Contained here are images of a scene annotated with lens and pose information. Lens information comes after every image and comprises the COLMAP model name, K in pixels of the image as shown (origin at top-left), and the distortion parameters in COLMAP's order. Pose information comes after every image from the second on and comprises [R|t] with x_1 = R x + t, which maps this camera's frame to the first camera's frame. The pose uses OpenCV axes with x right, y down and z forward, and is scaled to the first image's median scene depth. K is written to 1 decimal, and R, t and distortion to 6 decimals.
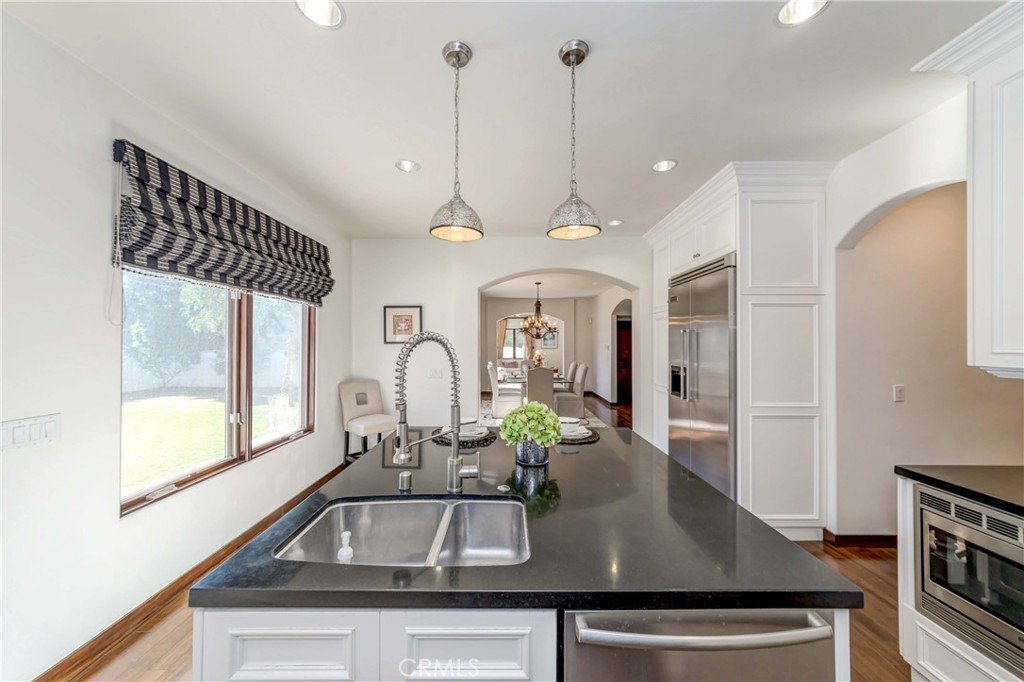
lens RADIAL K [[365.8, 0, 512.0], [0, 365.8, 341.0], [0, 0, 1]] dist [-0.002847, -0.000154]
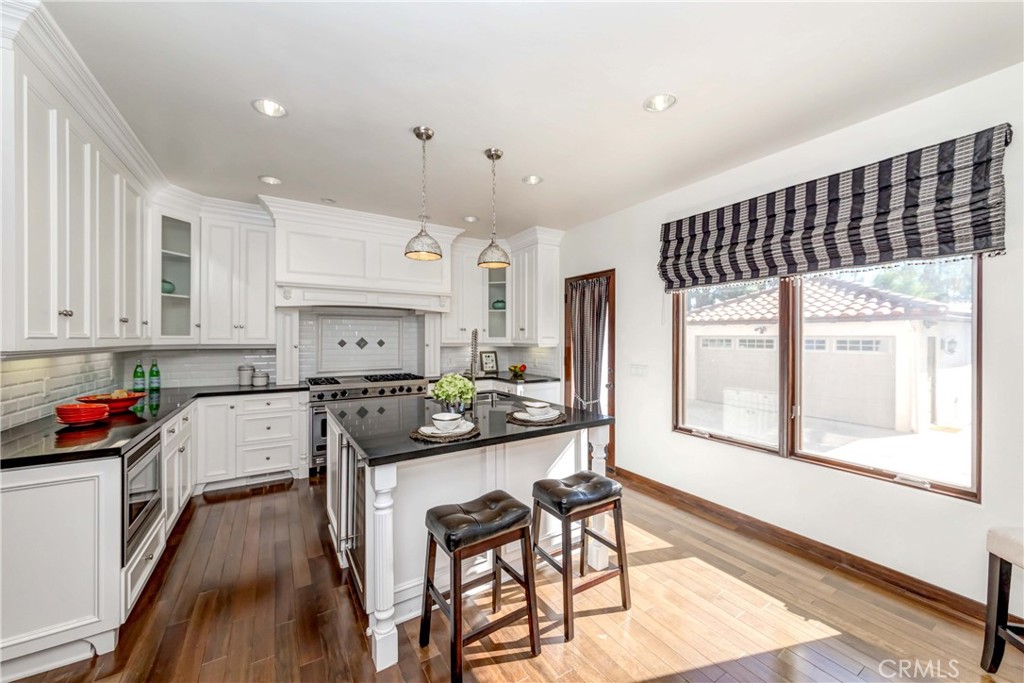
lens RADIAL K [[378.7, 0, 516.4], [0, 378.7, 338.9], [0, 0, 1]] dist [-0.000357, -0.000092]
pose [[-0.845189, -0.003762, -0.534454, 0.373553], [0.001294, 0.999958, -0.009084, 0.029286], [0.534465, -0.008369, -0.845149, 1.419616]]
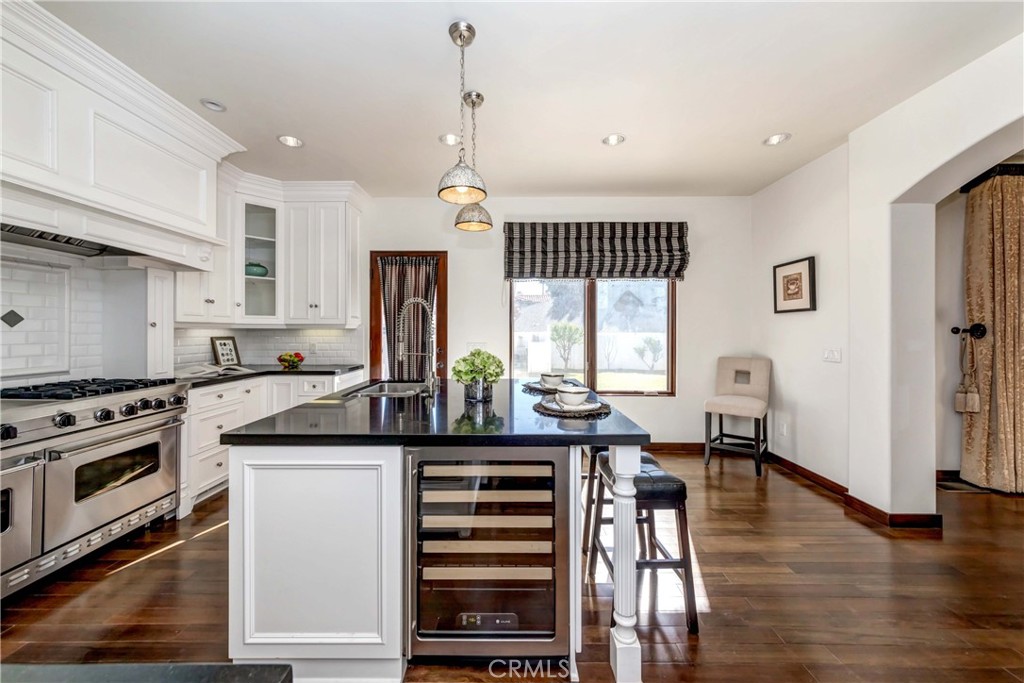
lens RADIAL K [[368.3, 0, 504.4], [0, 368.3, 330.6], [0, 0, 1]] dist [-0.000160, 0.000014]
pose [[-0.011072, -0.002922, -0.999934, 0.728258], [0.007970, 0.999964, -0.003010, 0.067256], [0.999907, -0.008003, -0.011049, 0.647502]]
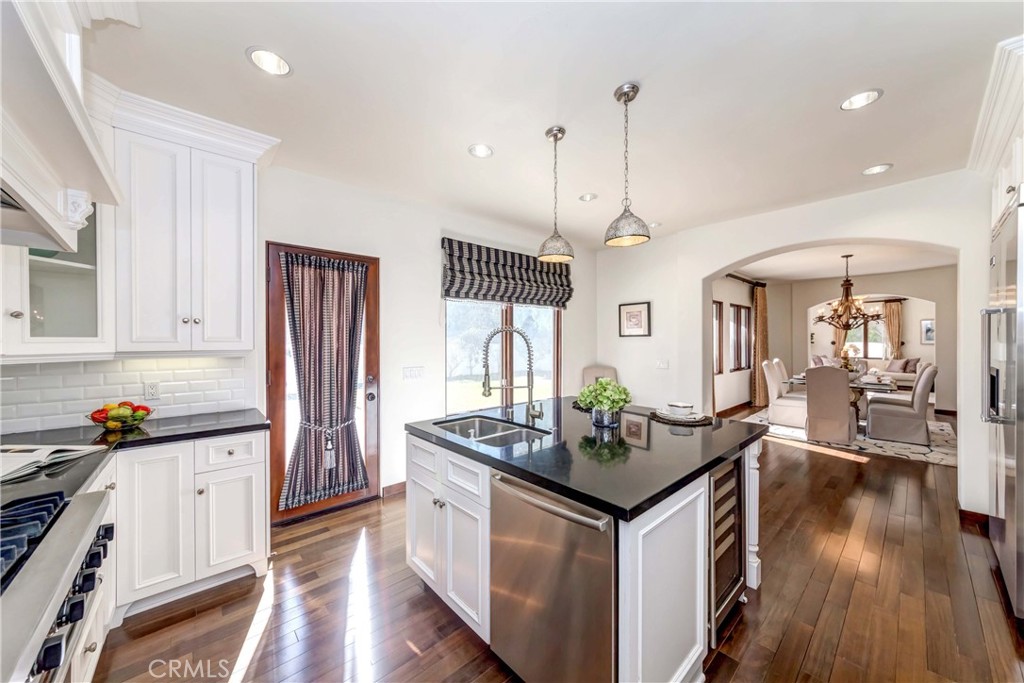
lens RADIAL K [[365.8, 0, 512.0], [0, 365.8, 341.5], [0, 0, 1]] dist [-0.002847, -0.000154]
pose [[0.665610, -0.000102, -0.746300, 0.461941], [0.009536, 0.999920, 0.008369, 0.014595], [0.746239, -0.012687, 0.665558, -0.058452]]
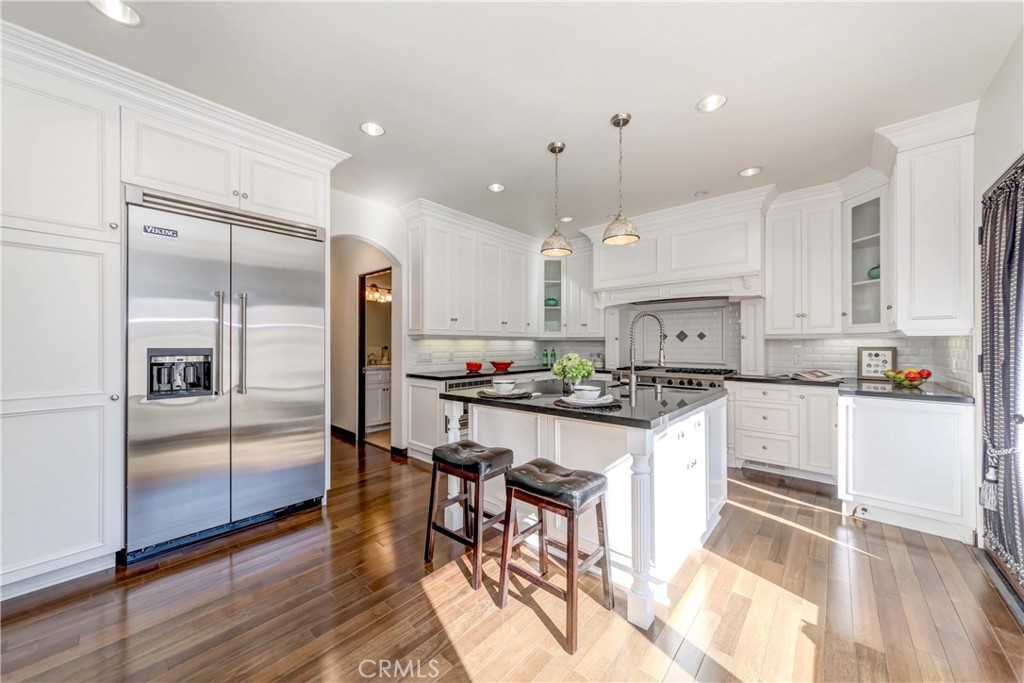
lens RADIAL K [[365.8, 0, 512.0], [0, 365.8, 341.5], [0, 0, 1]] dist [-0.002847, -0.000154]
pose [[-0.751769, 0.002590, 0.659421, -0.469452], [-0.008682, 0.999867, -0.013825, 0.086365], [-0.659369, -0.016118, -0.751647, 1.387146]]
